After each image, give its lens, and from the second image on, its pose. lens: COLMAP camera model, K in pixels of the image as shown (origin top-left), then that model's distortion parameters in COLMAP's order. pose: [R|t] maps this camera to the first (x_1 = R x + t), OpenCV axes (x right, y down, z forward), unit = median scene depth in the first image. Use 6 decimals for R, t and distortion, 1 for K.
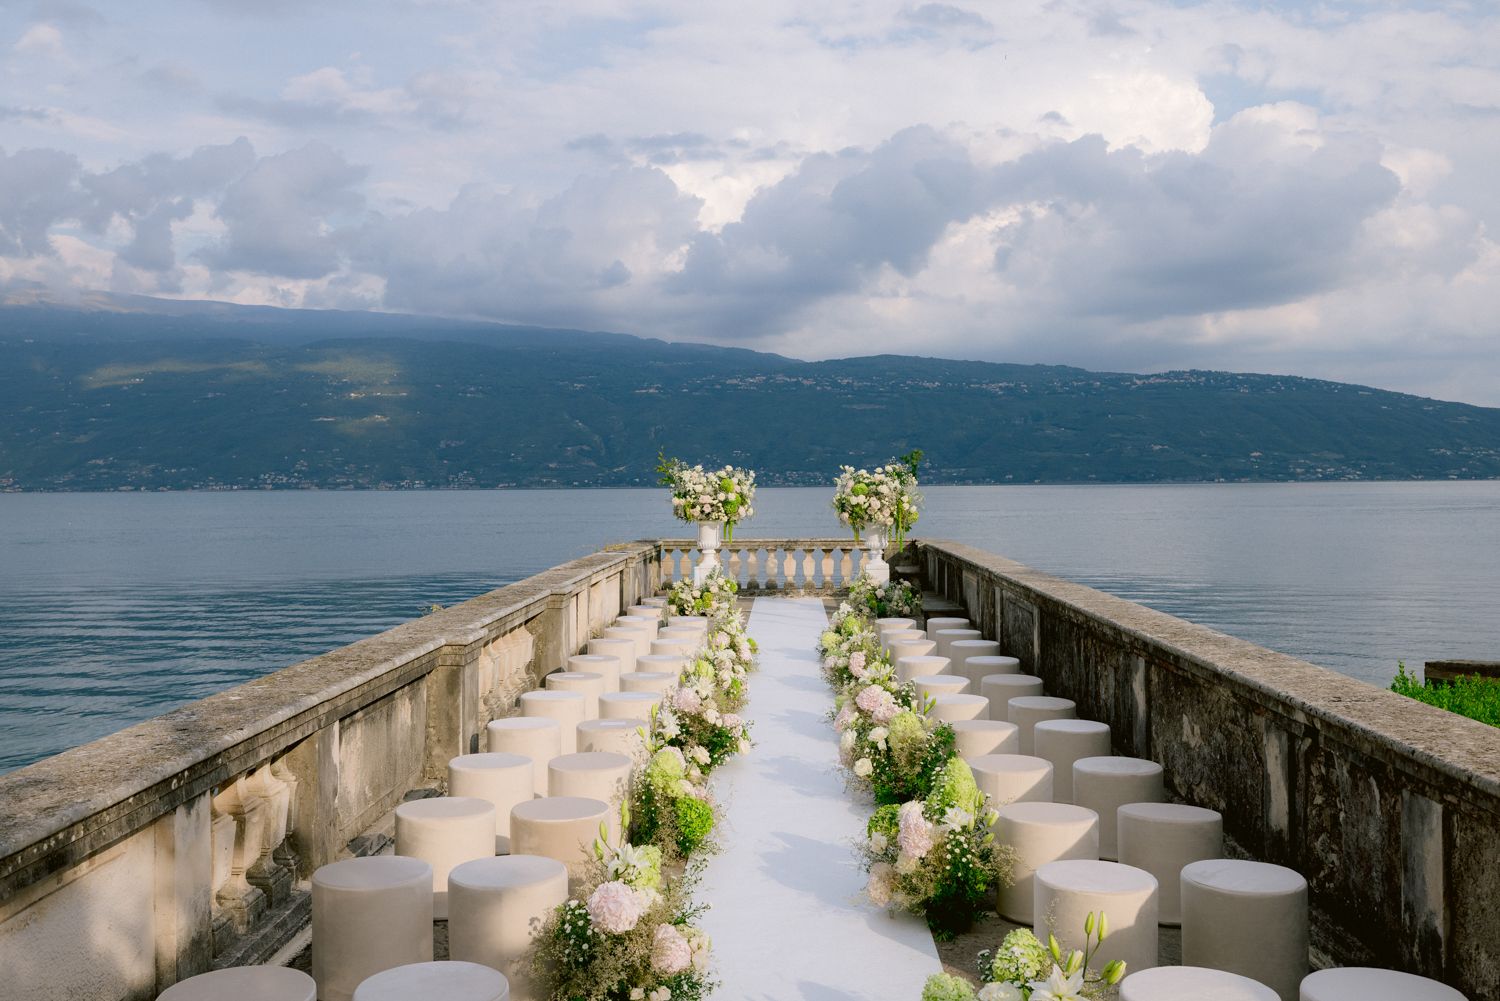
lens RADIAL K [[1490.0, 0, 681.1], [0, 1490.0, 495.9], [0, 0, 1]] dist [-0.000230, -0.007382]
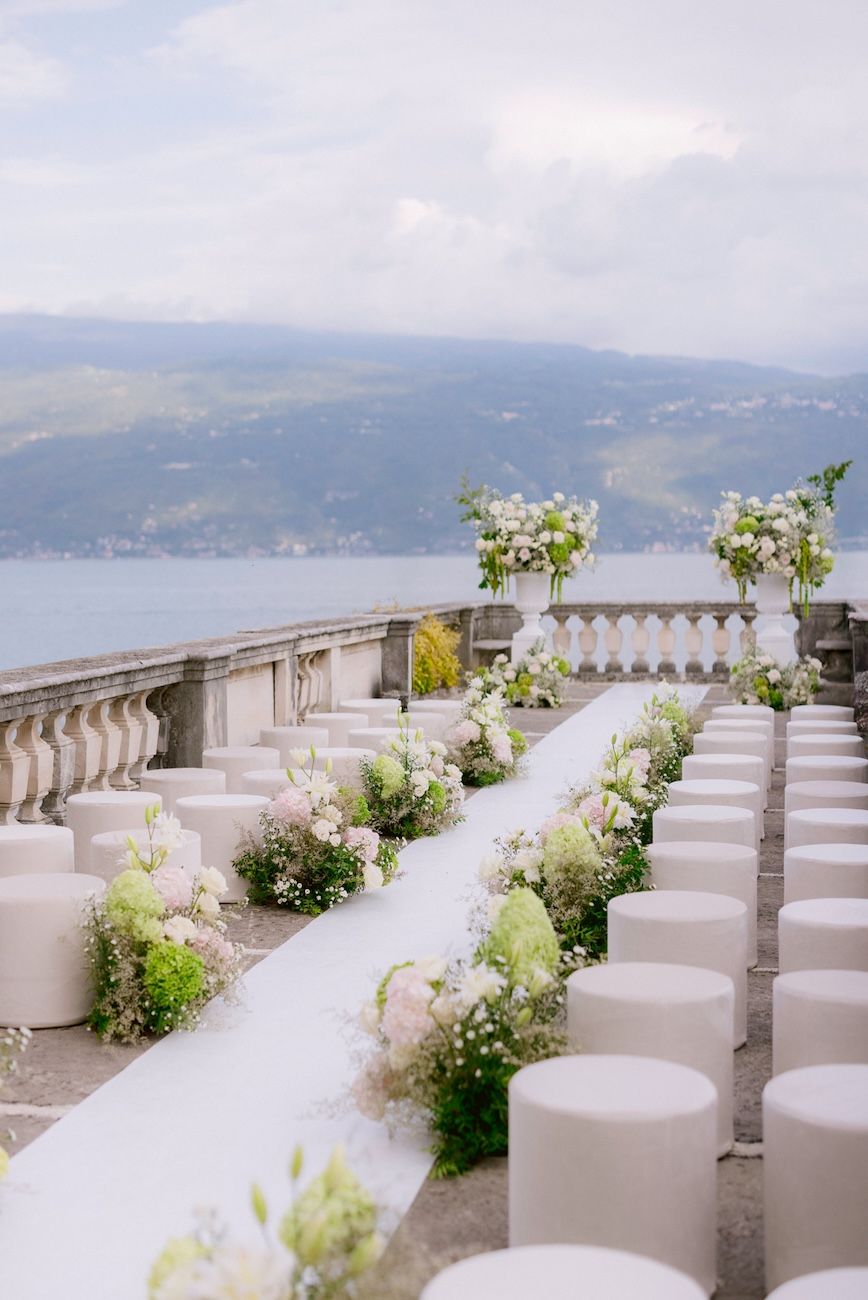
lens RADIAL K [[1982.4, 0, 310.1], [0, 1982.4, 649.9], [0, 0, 1]] dist [-0.000633, -0.153344]
pose [[0.984244, 0.003575, -0.176780, 0.082746], [0.003756, 0.999147, 0.041120, 0.014520], [0.176777, -0.041136, 0.983391, 0.060810]]
